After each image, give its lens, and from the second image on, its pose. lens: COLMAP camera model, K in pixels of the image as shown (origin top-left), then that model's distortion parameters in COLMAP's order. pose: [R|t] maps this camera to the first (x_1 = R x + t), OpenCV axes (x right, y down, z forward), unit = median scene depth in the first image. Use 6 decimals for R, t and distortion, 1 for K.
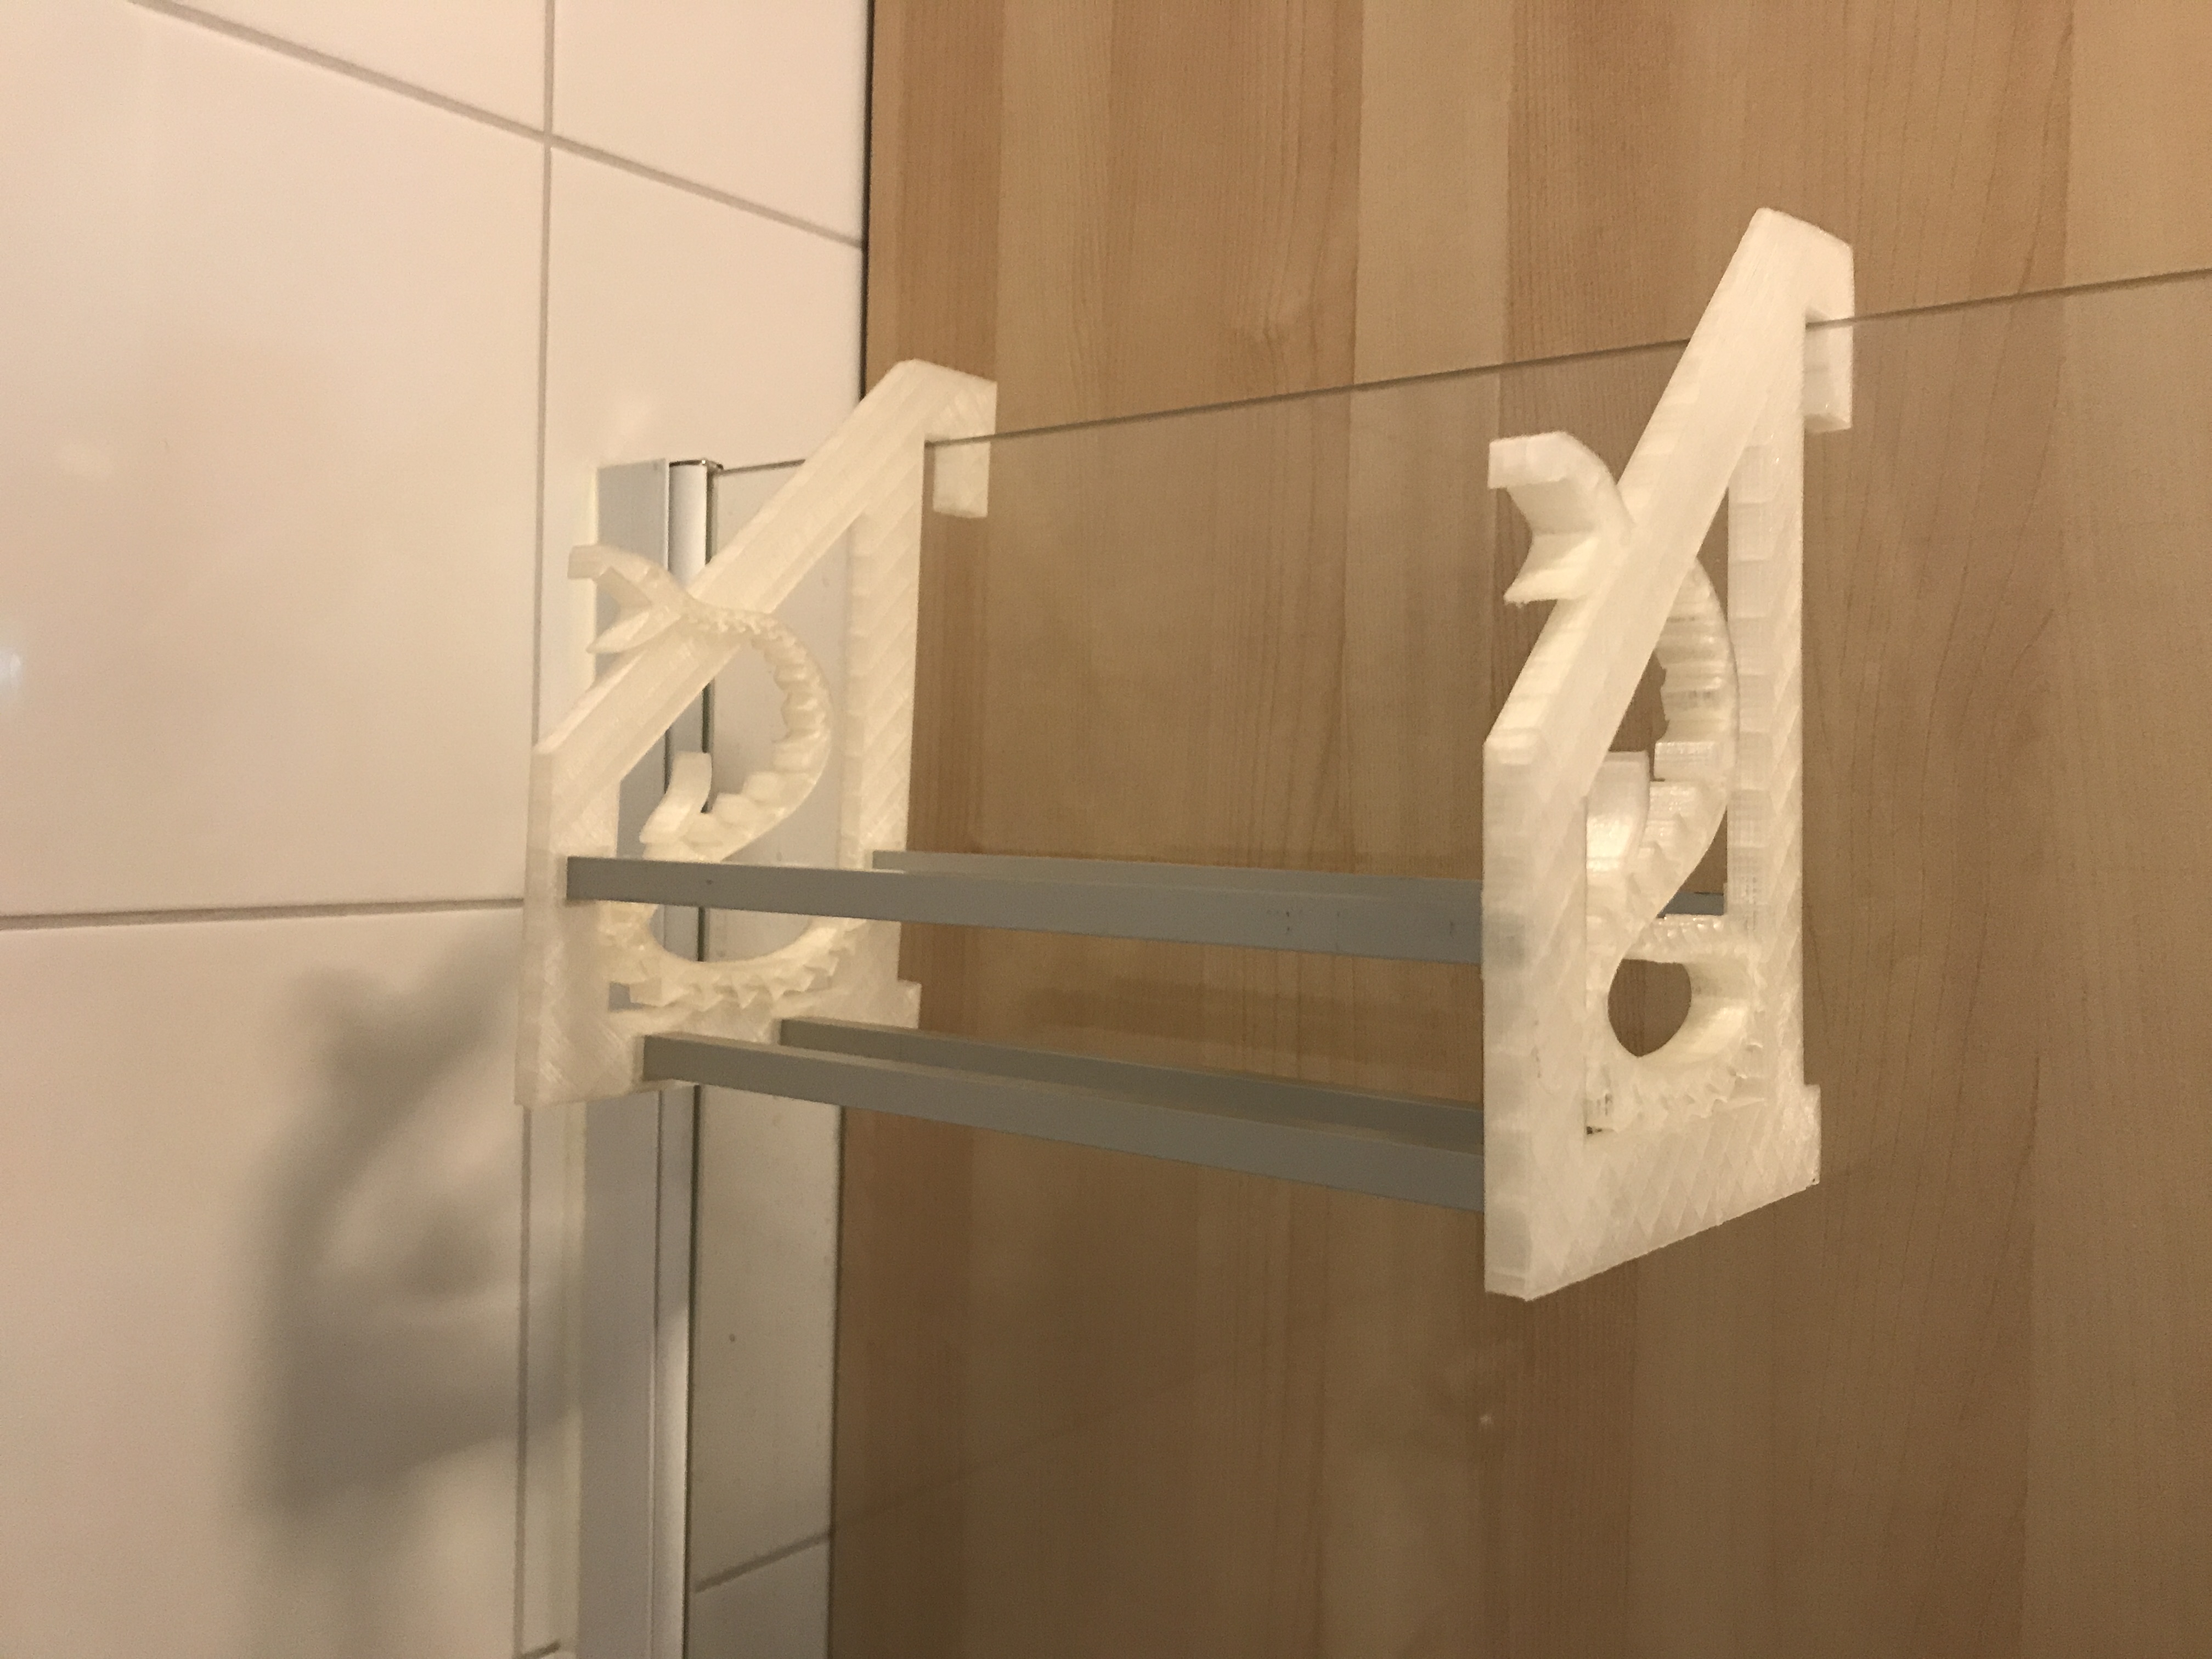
lens RADIAL K [[1813.5, 0, 1140.0], [0, 1813.5, 821.3], [0, 0, 1]] dist [0.092823, -0.261465]
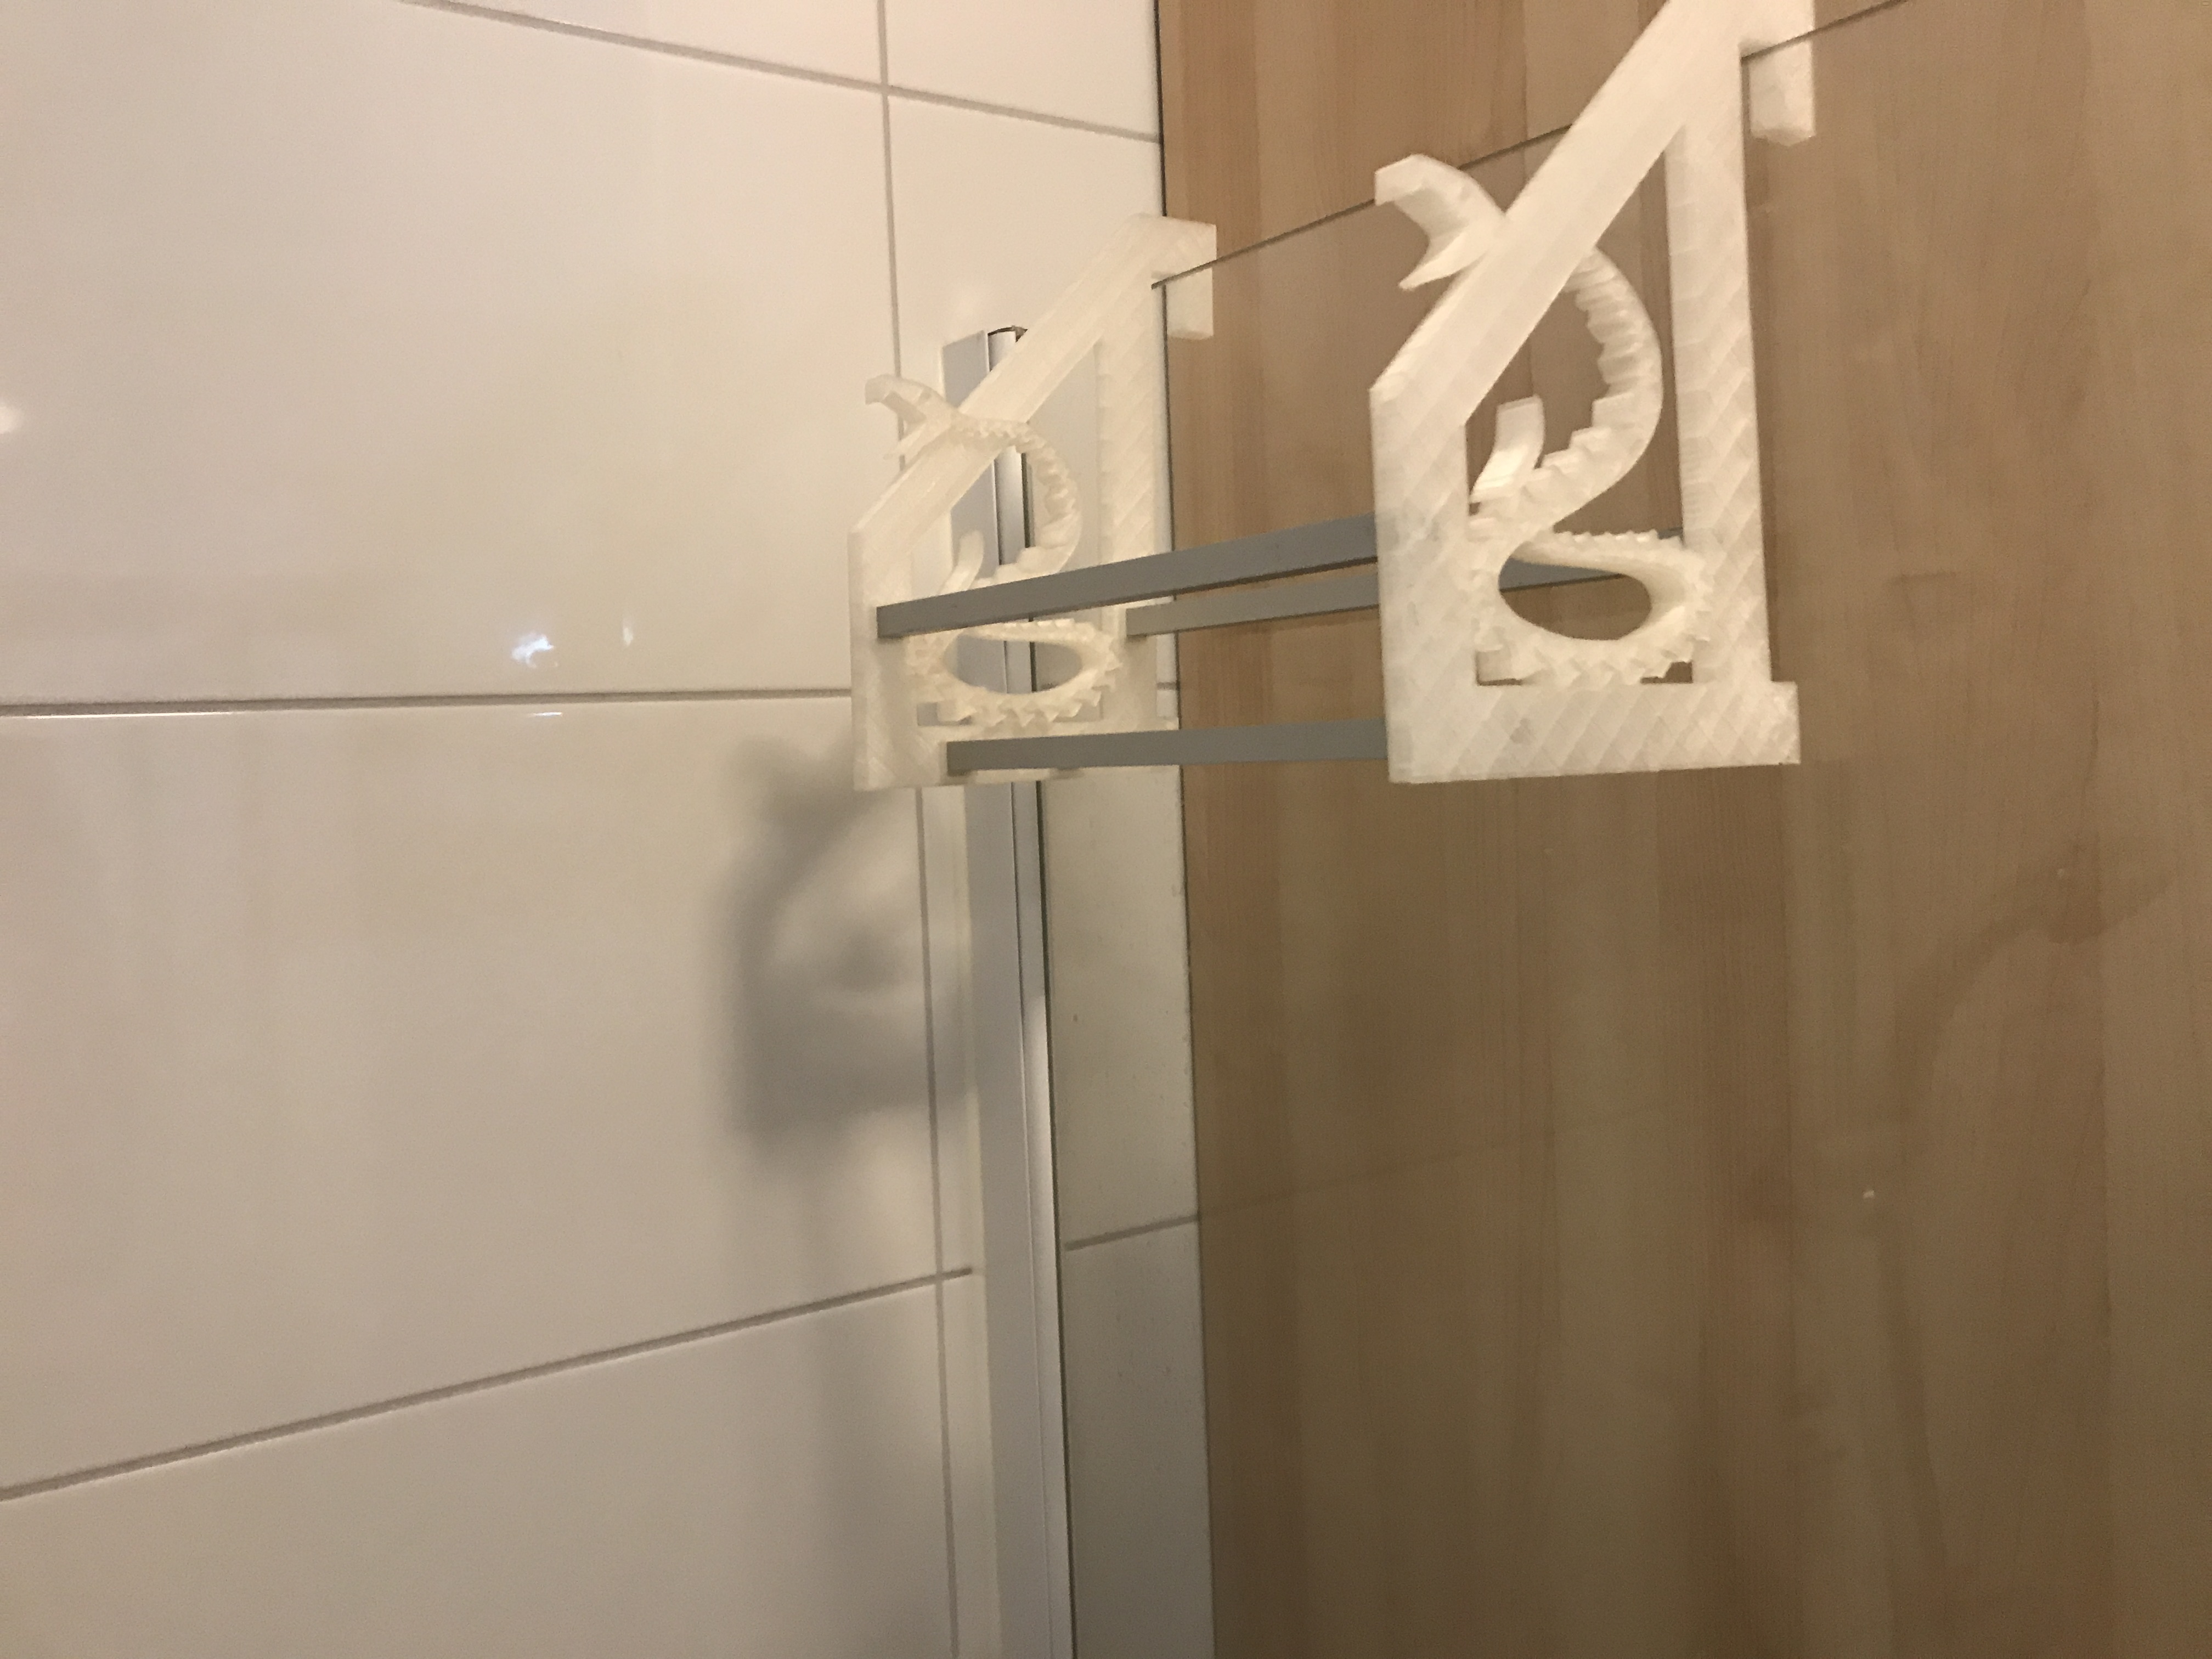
lens RADIAL K [[1813.5, 0, 1140.0], [0, 1813.5, 821.3], [0, 0, 1]] dist [0.092823, -0.261465]
pose [[0.953485, -0.049550, -0.297339, 0.241208], [0.059376, 0.997945, 0.024100, 0.139505], [0.295533, -0.040634, 0.954468, -0.223933]]
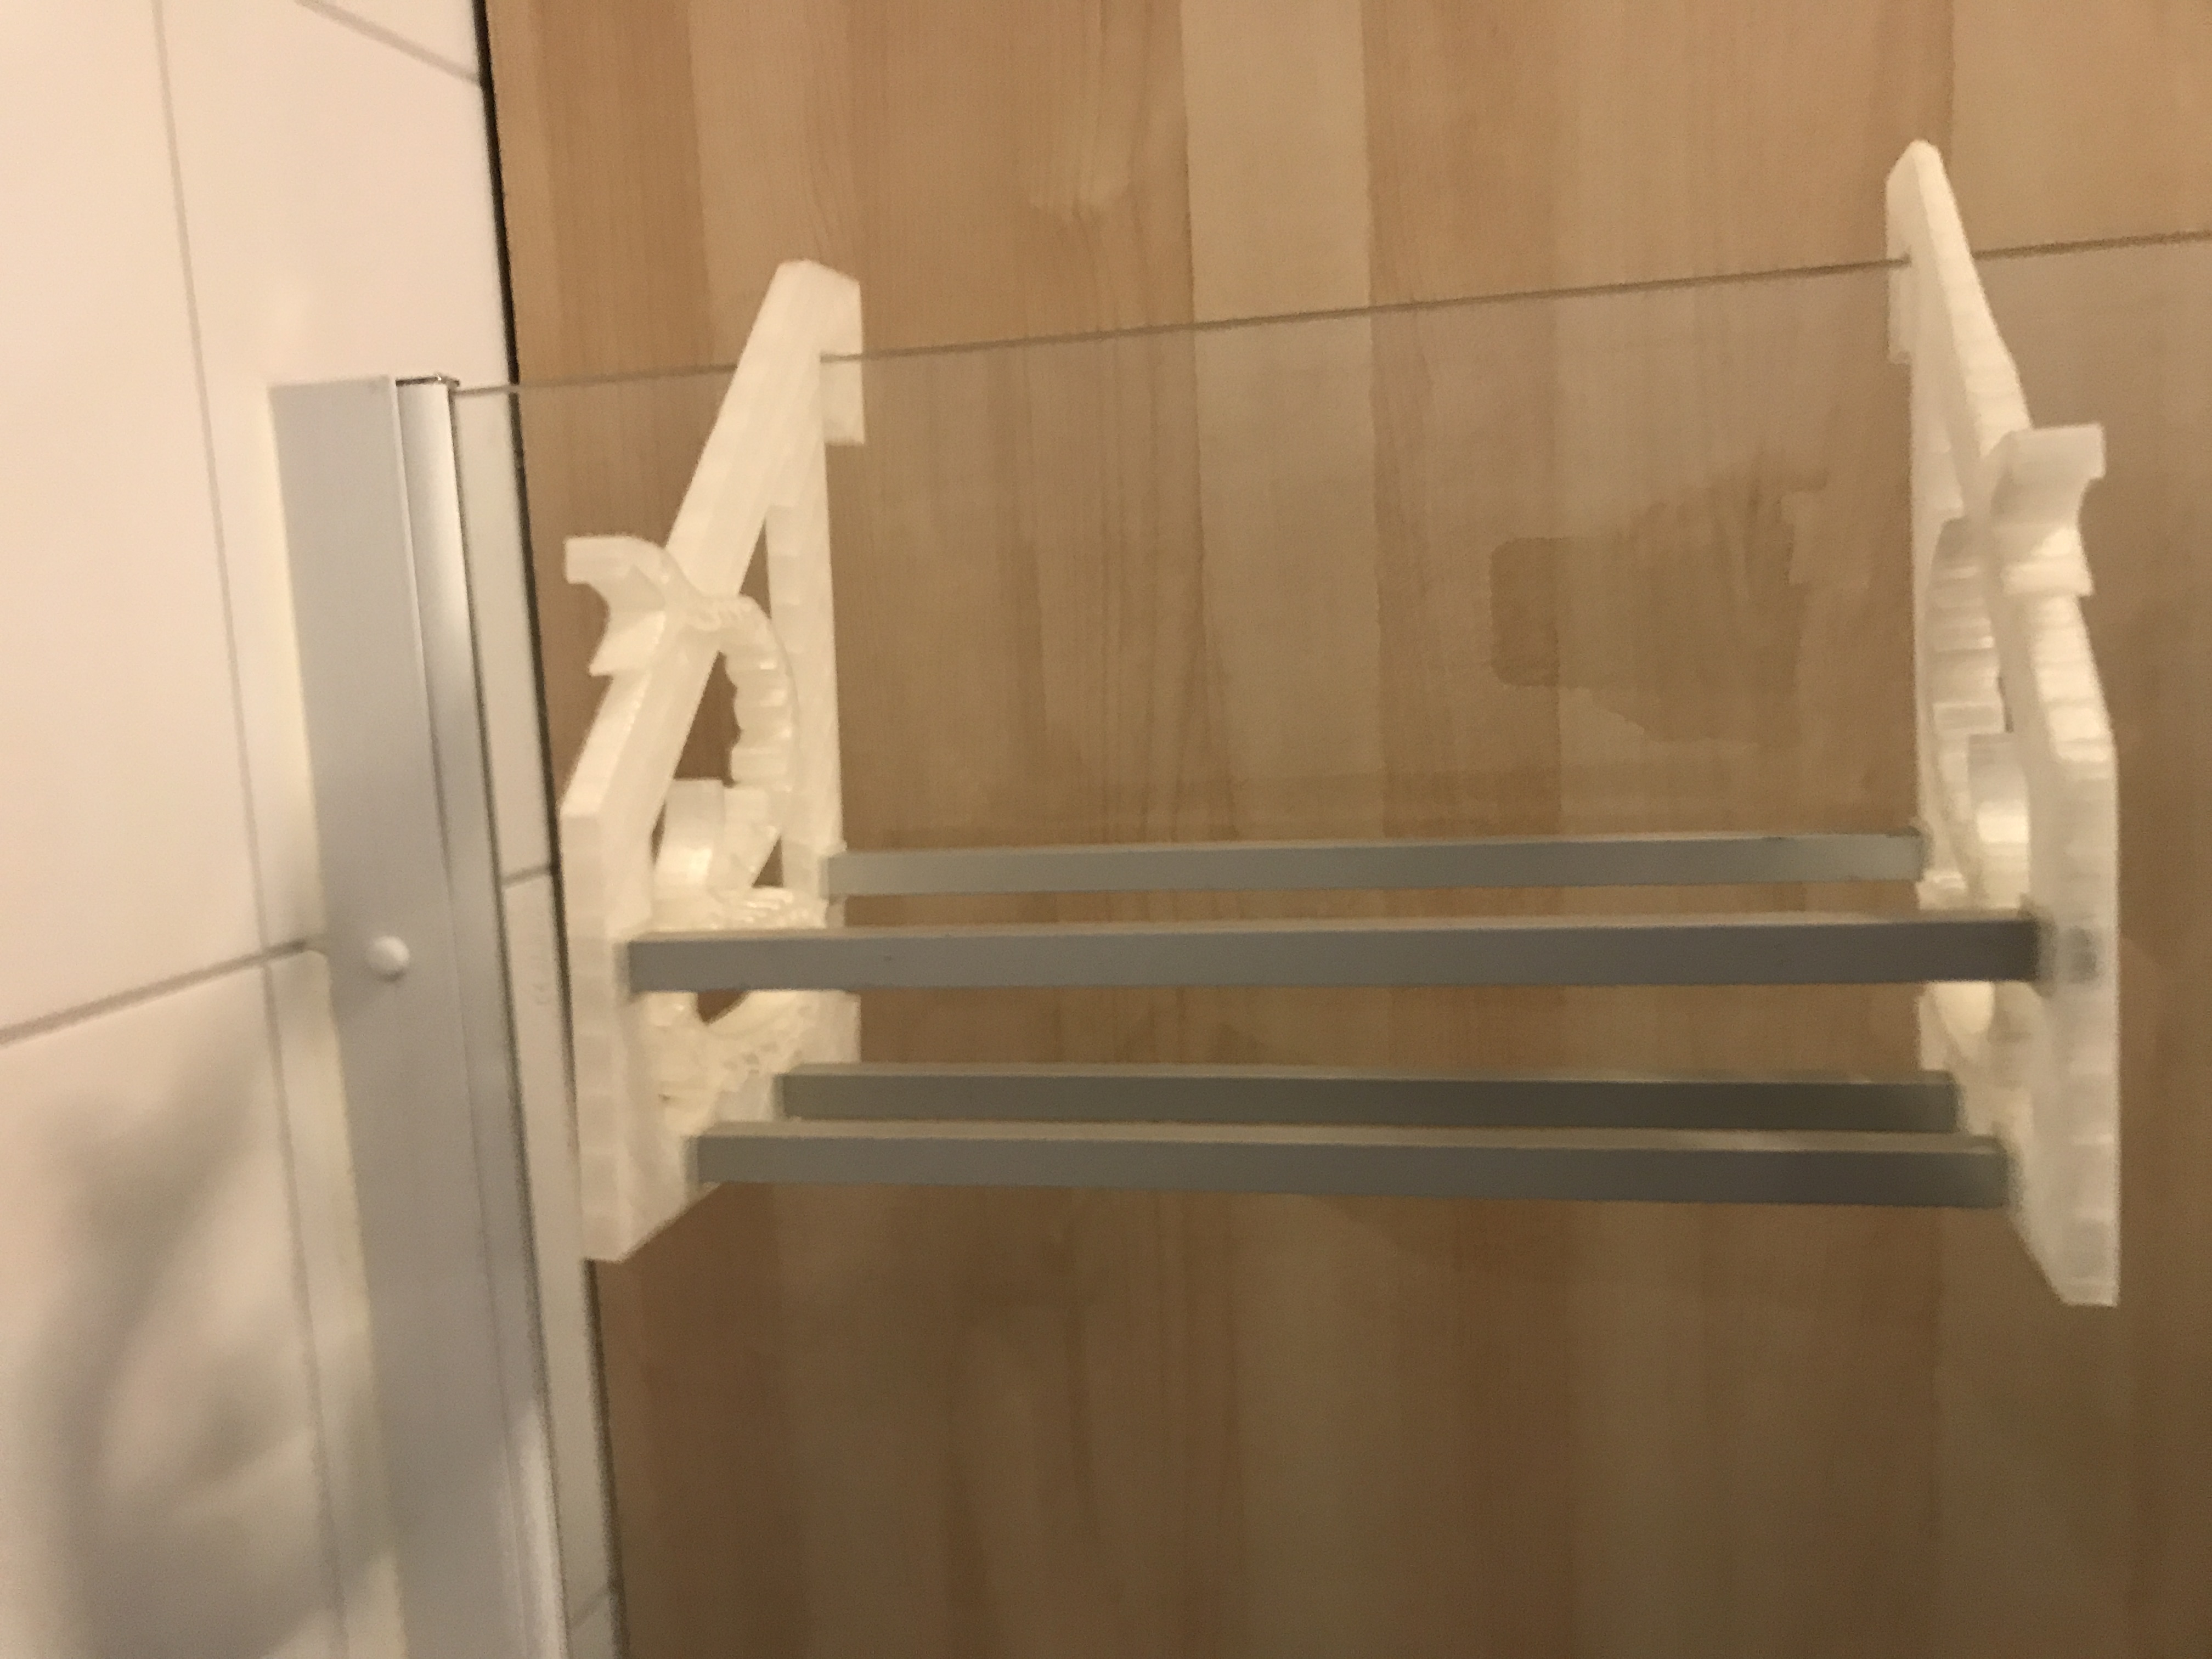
lens RADIAL K [[1821.8, 0, 1106.0], [0, 1821.8, 829.5], [0, 0, 1]] dist [0.006658, 0.000811]
pose [[0.910351, -0.124316, 0.394724, -0.375650], [0.081274, 0.988946, 0.124020, -0.094831], [-0.405778, -0.080821, 0.910391, 0.182987]]
